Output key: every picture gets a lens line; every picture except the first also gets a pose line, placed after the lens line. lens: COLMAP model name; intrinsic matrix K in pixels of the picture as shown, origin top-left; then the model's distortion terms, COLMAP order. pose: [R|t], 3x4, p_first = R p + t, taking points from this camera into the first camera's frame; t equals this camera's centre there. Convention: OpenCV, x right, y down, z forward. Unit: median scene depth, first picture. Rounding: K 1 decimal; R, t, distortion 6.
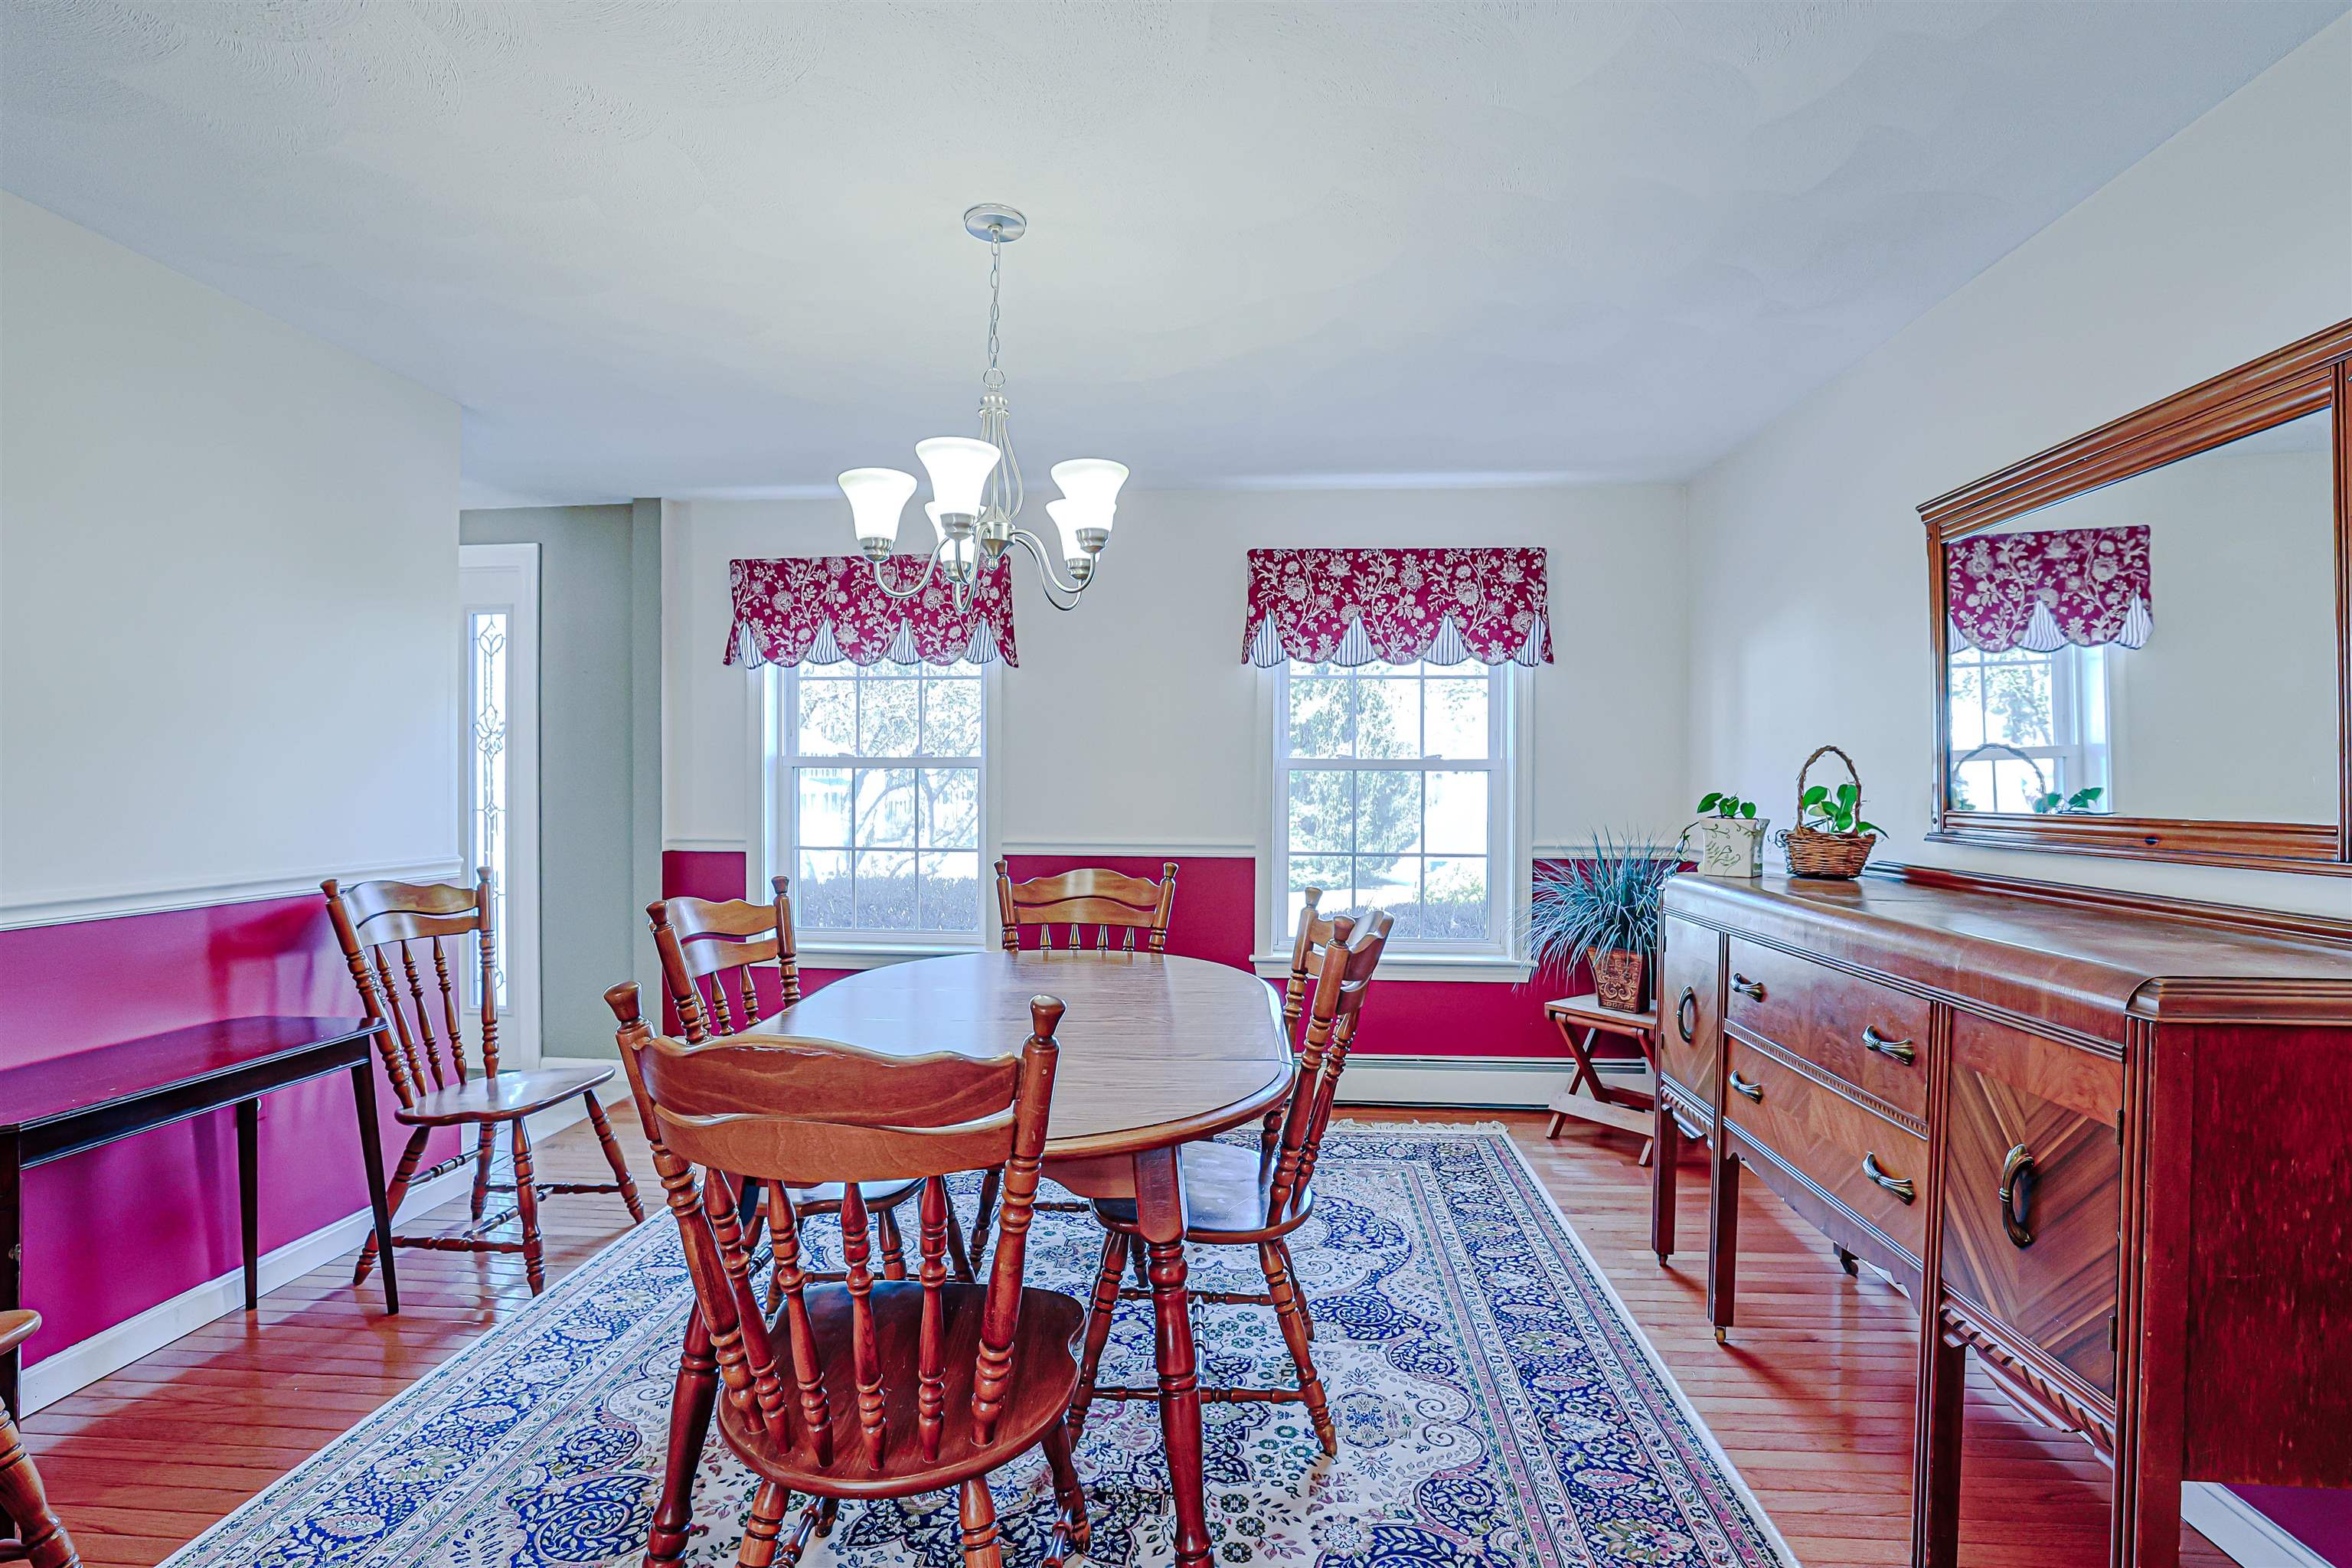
lens RADIAL K [[1138.5, 0, 1175.7], [0, 1138.5, 798.5], [0, 0, 1]] dist [-0.050642, 0.024825]
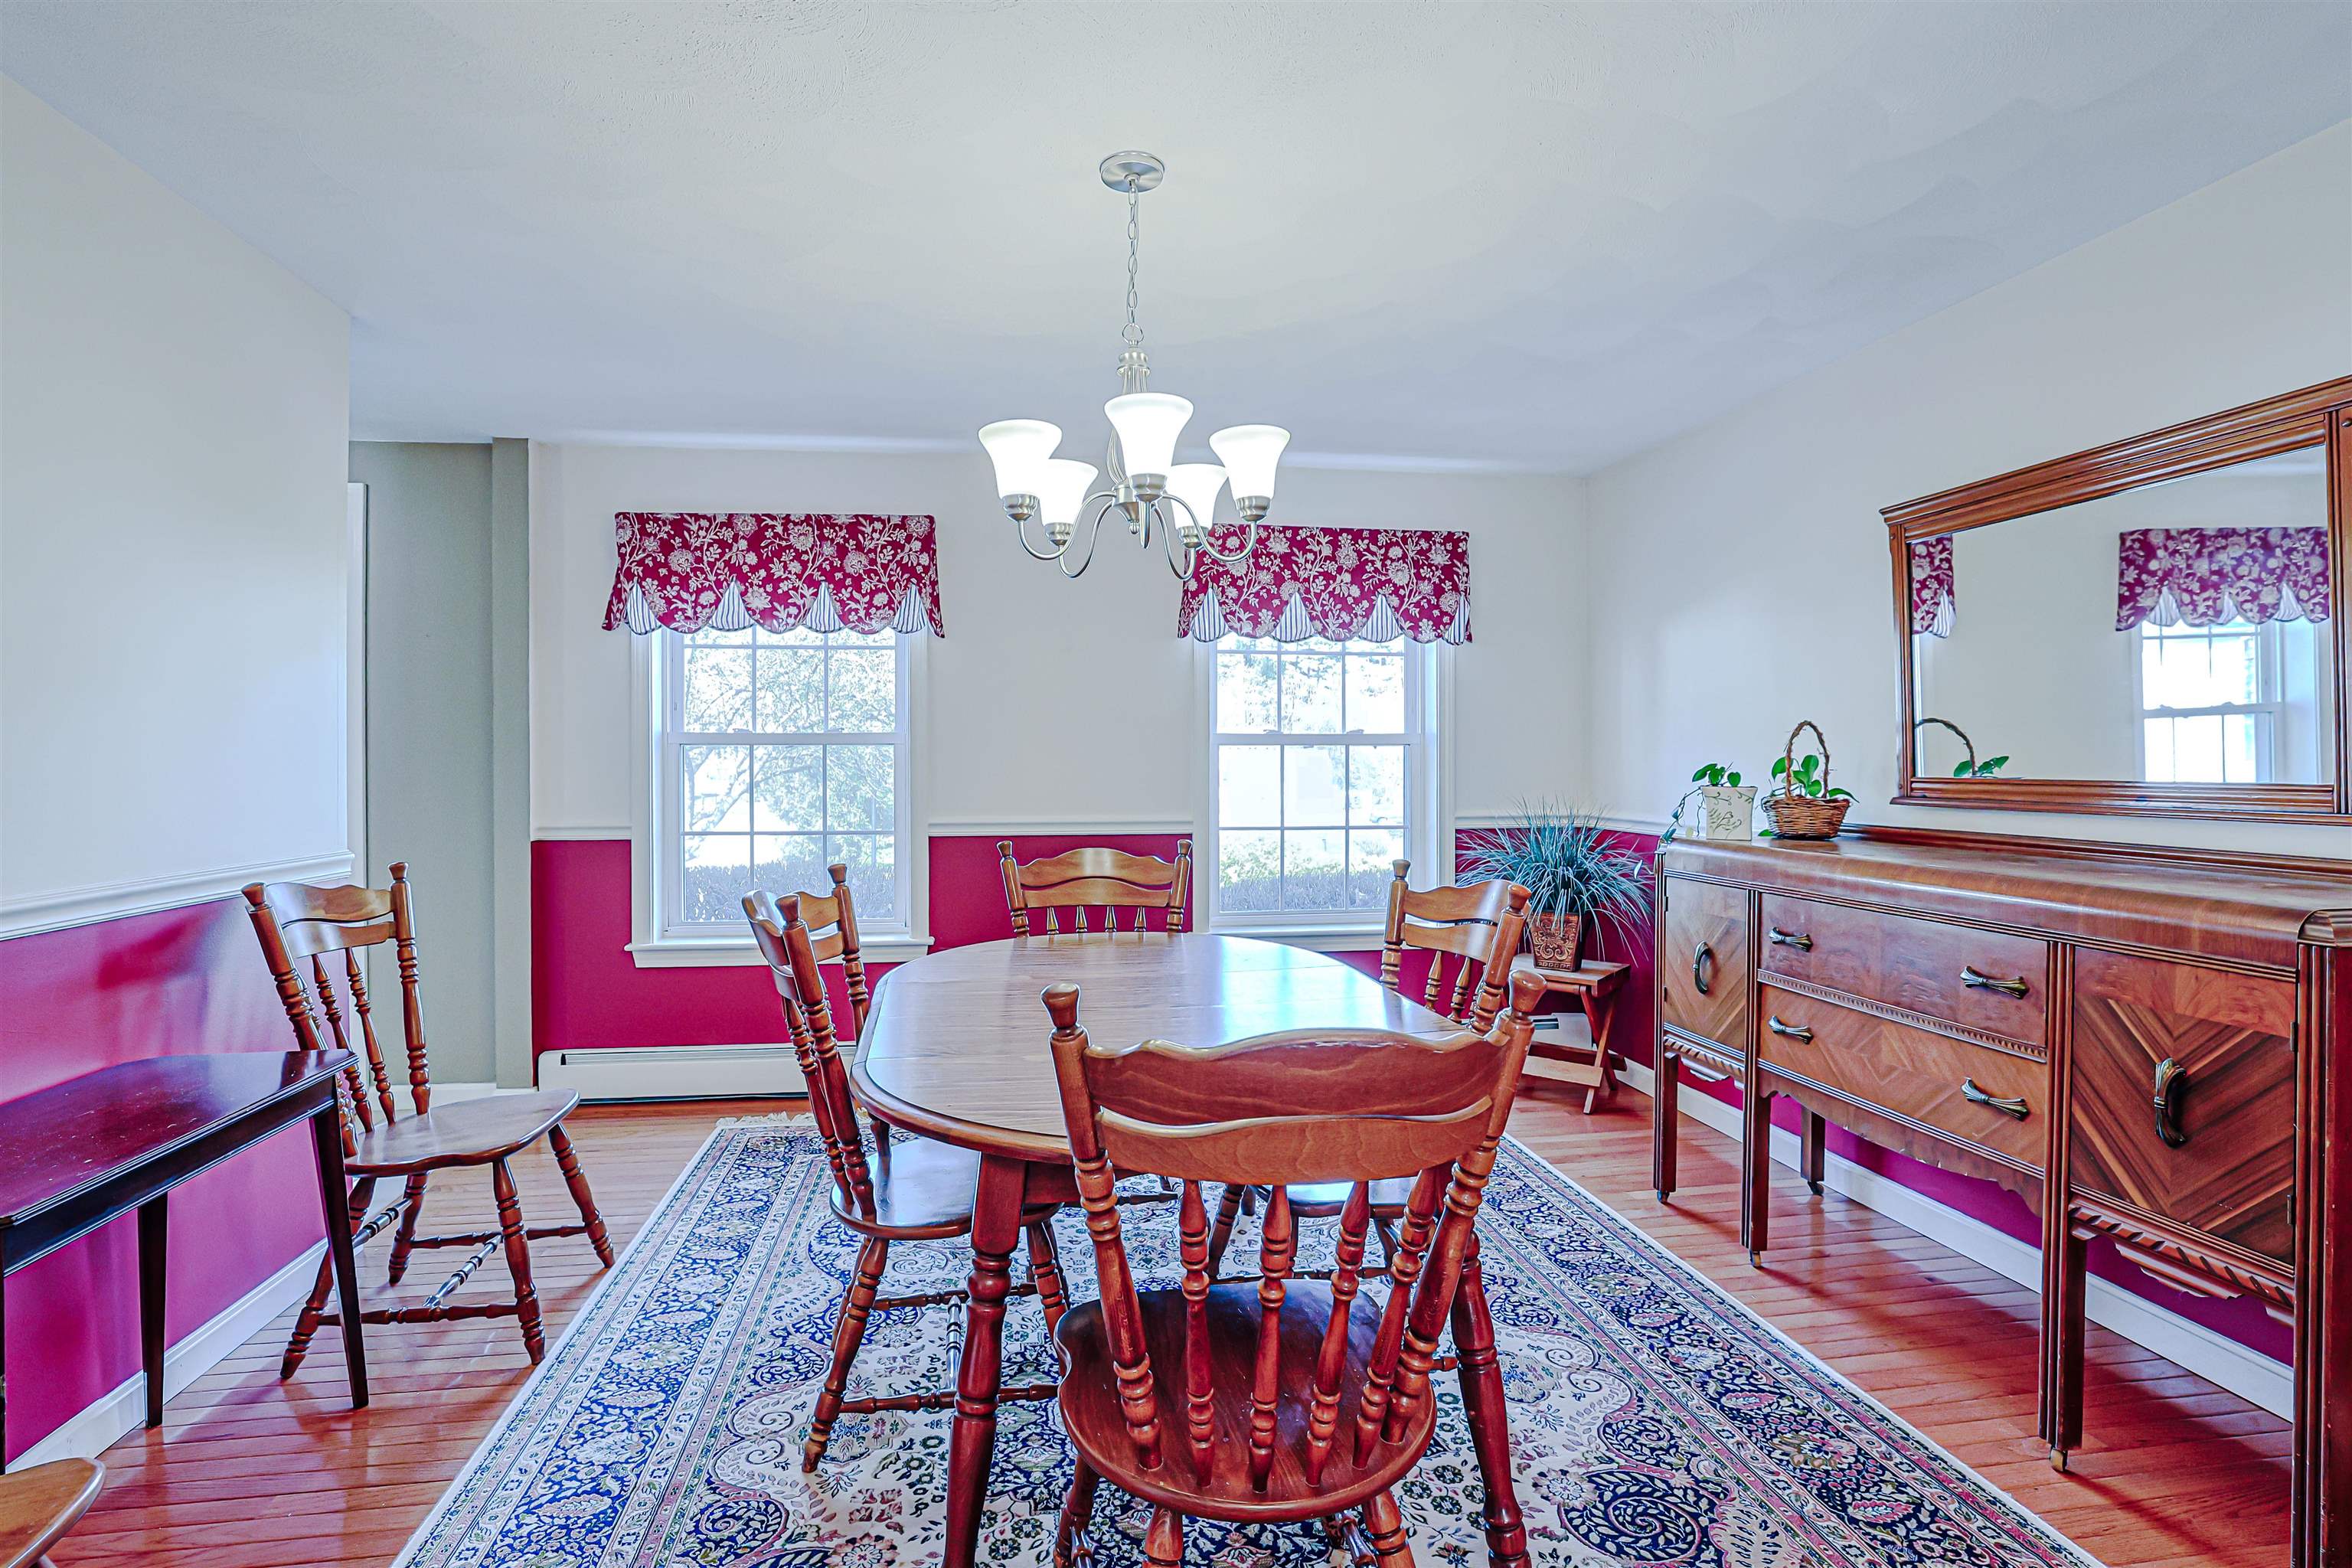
lens RADIAL K [[1150.4, 0, 1185.5], [0, 1150.4, 765.8], [0, 0, 1]] dist [-0.053659, 0.025782]
pose [[0.973555, -0.008588, 0.228293, -0.228408], [0.010506, 0.999919, -0.007188, -0.000143], [-0.228213, 0.009396, 0.973566, 0.036582]]
